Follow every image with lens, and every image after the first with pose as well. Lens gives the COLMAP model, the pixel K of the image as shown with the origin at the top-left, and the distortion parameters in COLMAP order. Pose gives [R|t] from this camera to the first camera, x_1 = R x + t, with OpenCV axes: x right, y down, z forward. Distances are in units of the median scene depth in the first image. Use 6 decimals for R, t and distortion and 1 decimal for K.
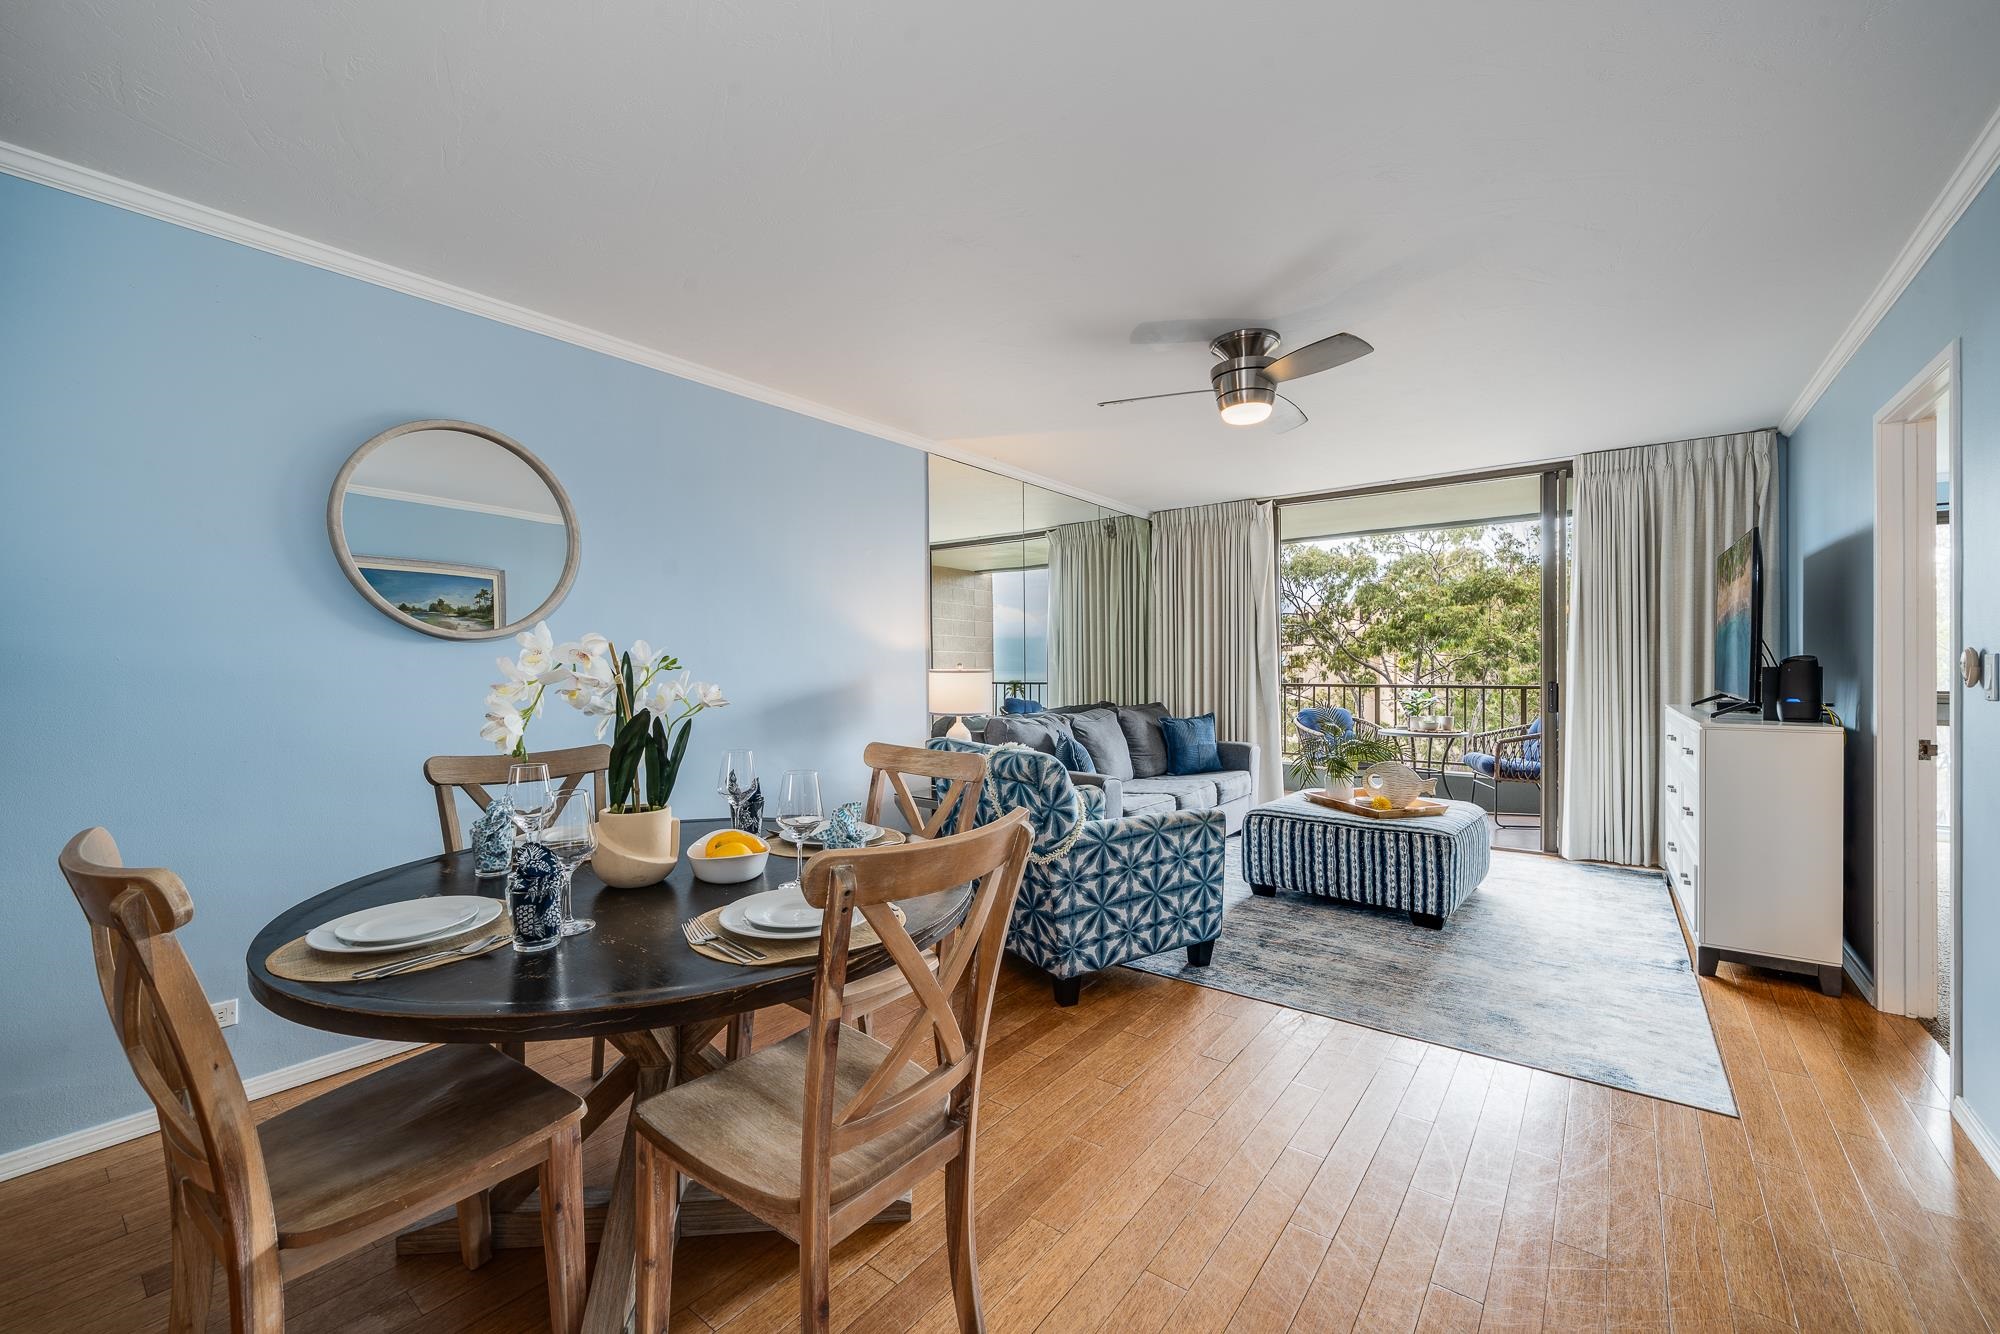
lens RADIAL K [[801.8, 0, 1002.4], [0, 801.8, 671.4], [0, 0, 1]] dist [-0.003916, -0.000127]
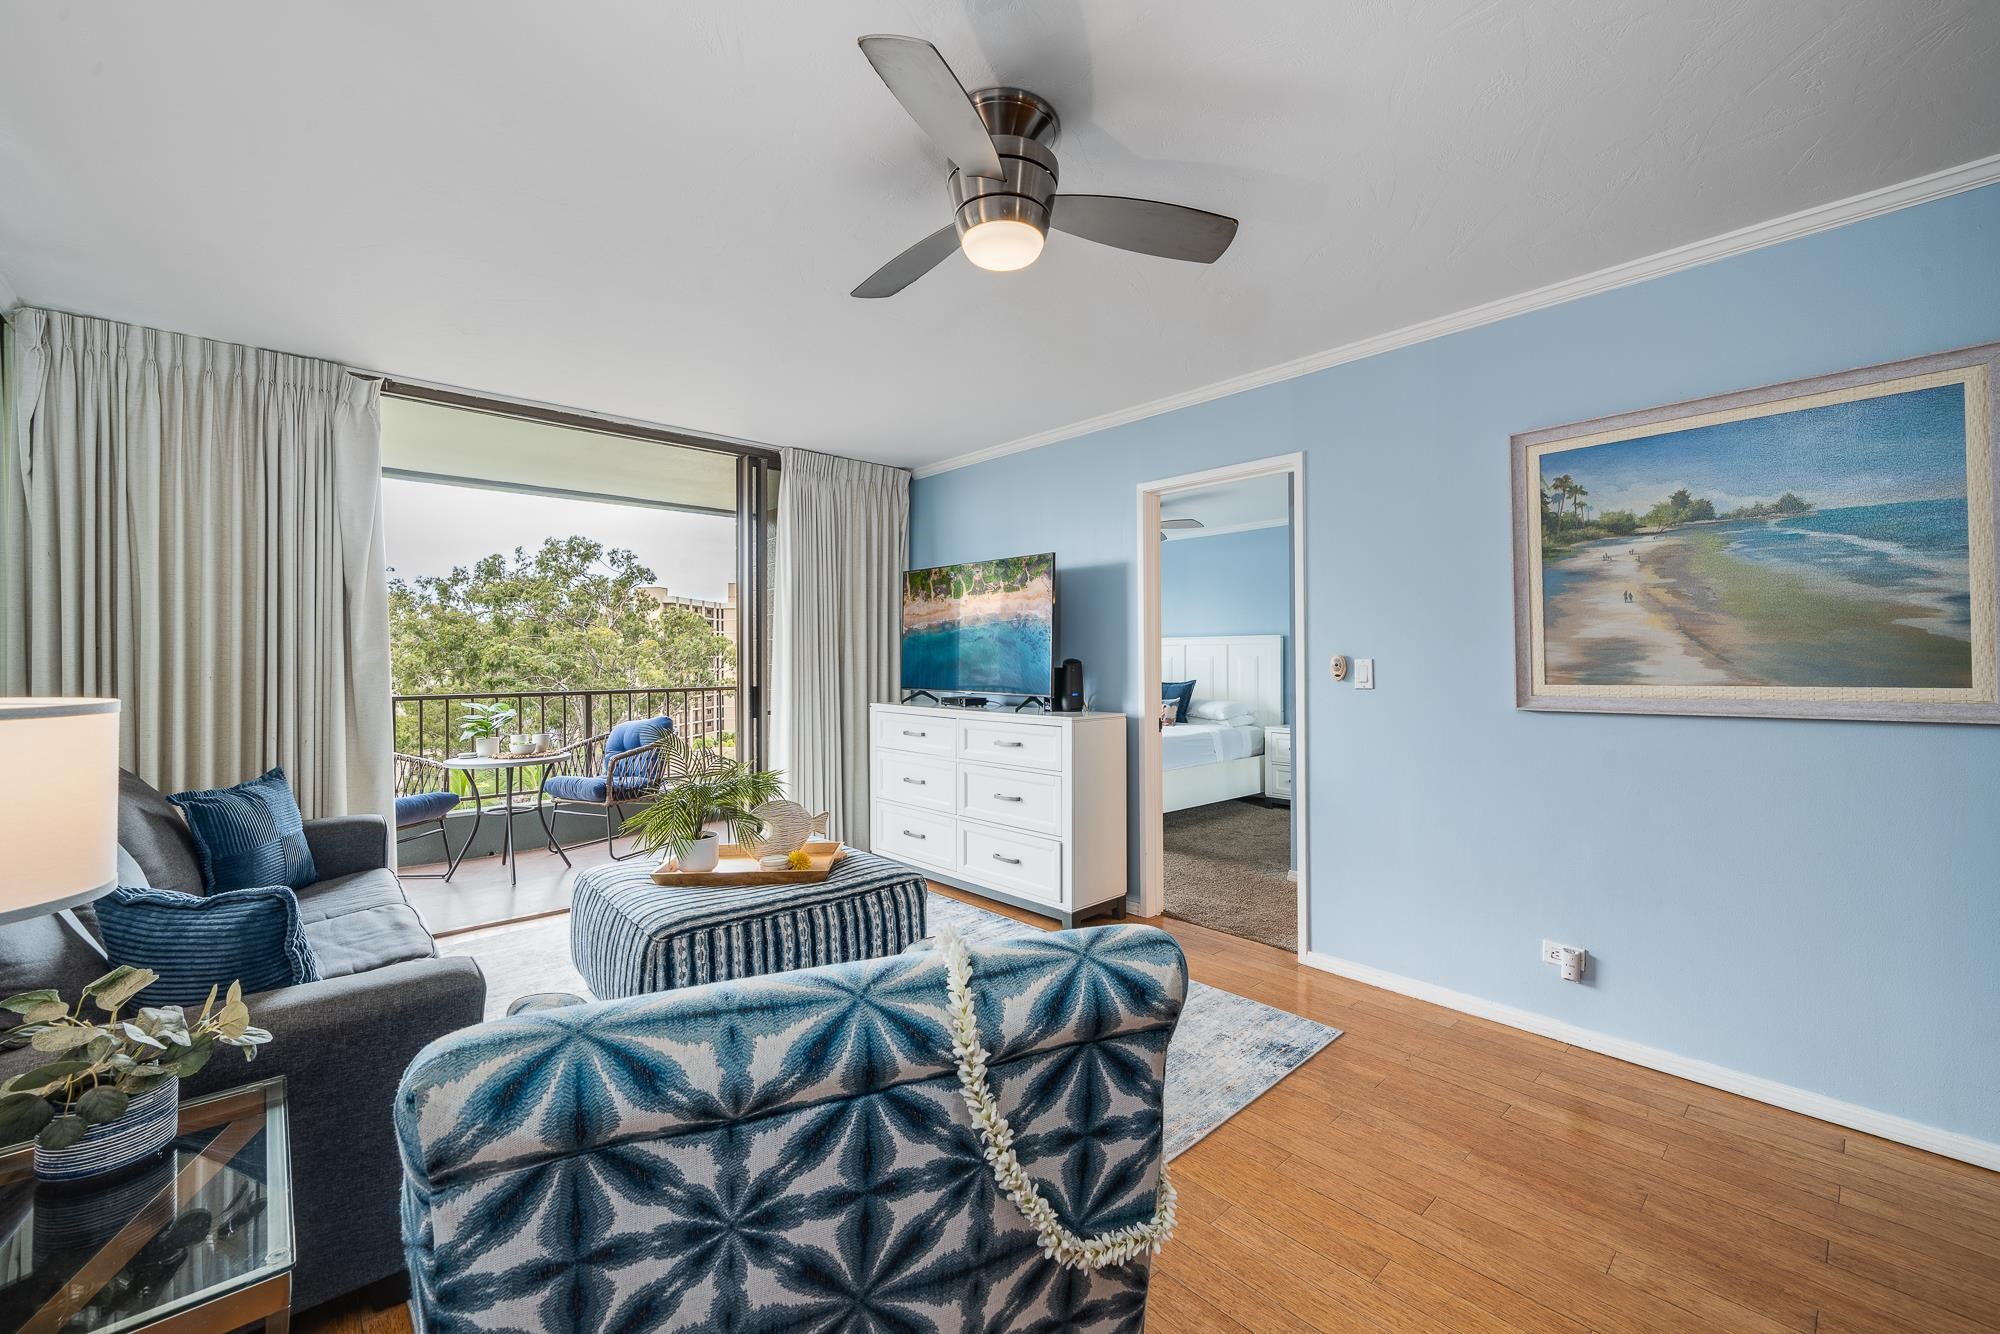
lens RADIAL K [[801.8, 0, 1006.0], [0, 801.8, 661.2], [0, 0, 1]] dist [-0.003916, -0.000127]
pose [[0.168266, 0.005112, 0.985728, -0.201000], [0.010122, 0.999925, -0.006914, -0.007324], [-0.985690, 0.011141, 0.168201, 0.658002]]
